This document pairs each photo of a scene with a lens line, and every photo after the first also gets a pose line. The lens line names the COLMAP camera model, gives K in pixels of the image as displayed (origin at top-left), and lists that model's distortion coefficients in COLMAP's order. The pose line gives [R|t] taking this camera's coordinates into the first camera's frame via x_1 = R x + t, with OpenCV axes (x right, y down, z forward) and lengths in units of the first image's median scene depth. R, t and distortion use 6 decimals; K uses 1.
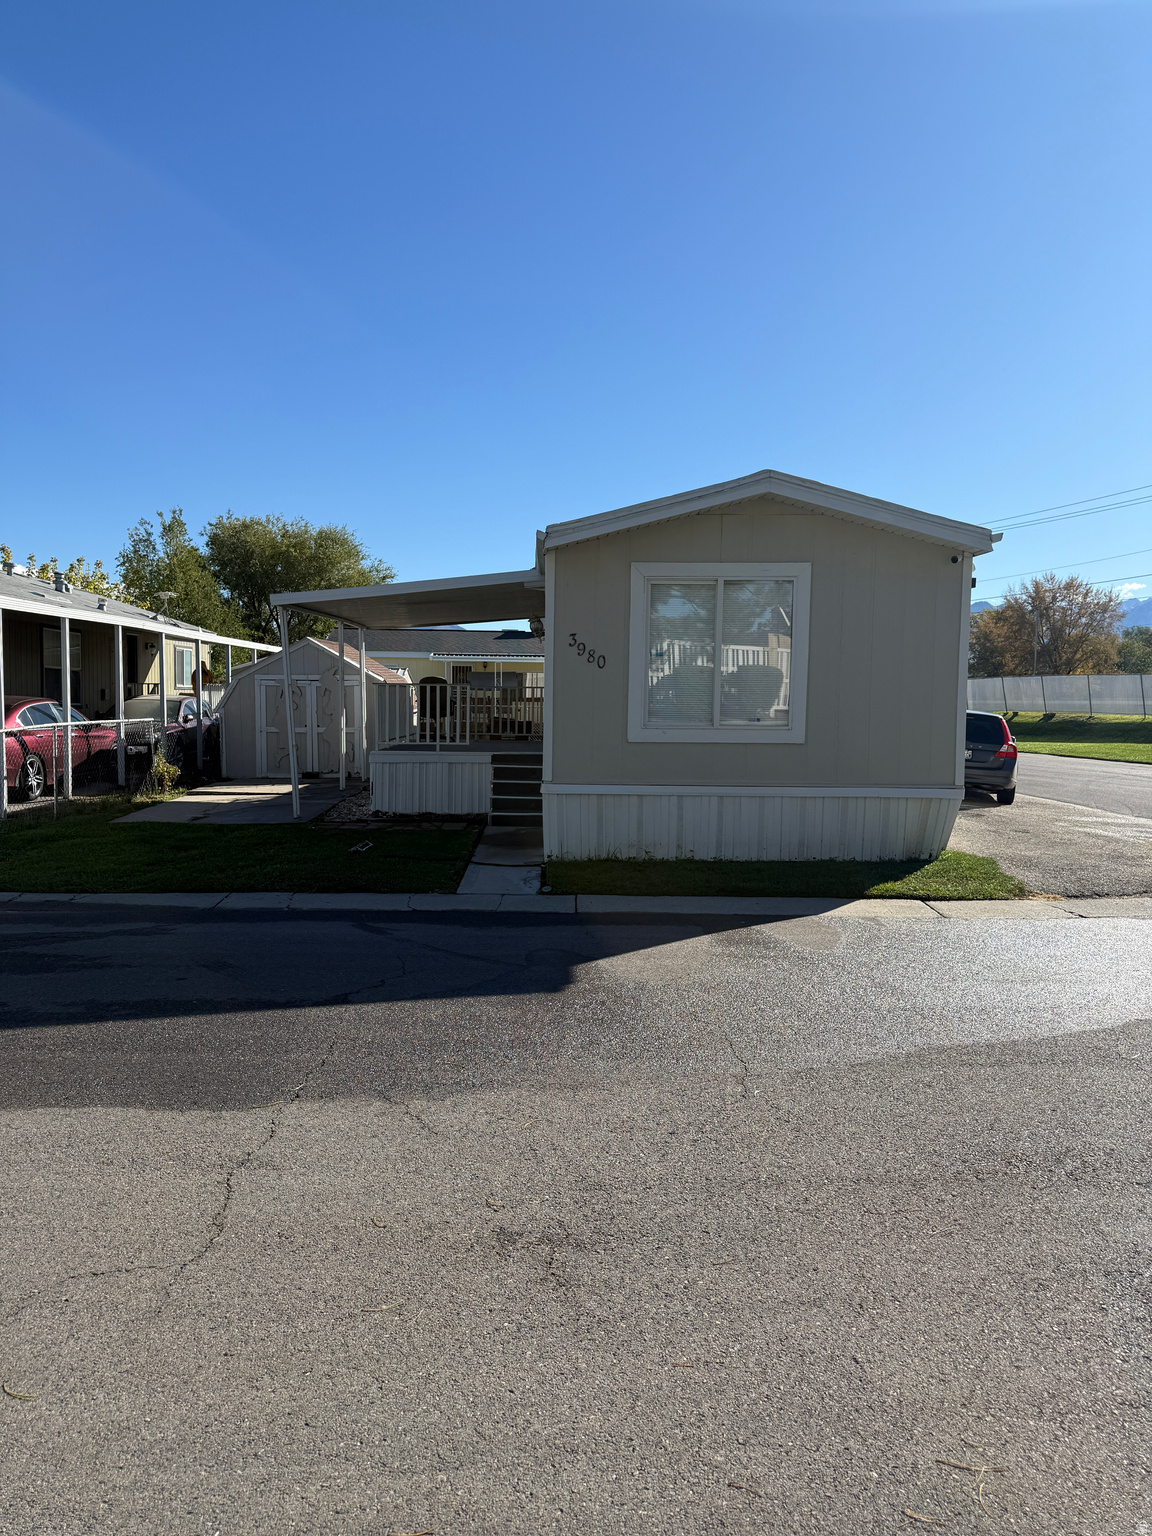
lens RADIAL K [[1201.6, 0, 576.5], [0, 1201.6, 771.2], [0, 0, 1]] dist [0.003611, -0.001678]
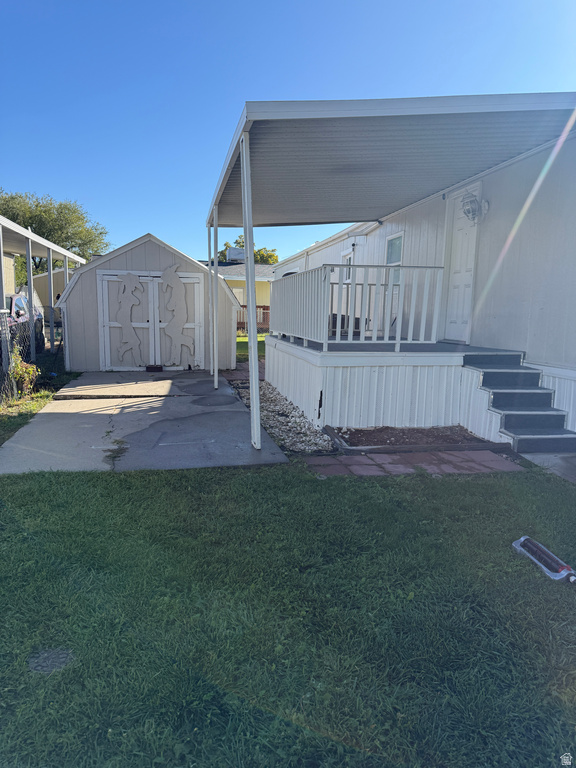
lens RADIAL K [[600.8, 0, 287.2], [0, 600.8, 382.9], [0, 0, 1]] dist [0.003611, -0.001678]
pose [[0.985168, -0.013240, 0.171082, -0.196392], [0.002675, 0.998082, 0.061843, -0.015851], [-0.171573, -0.060468, 0.983314, 0.462814]]
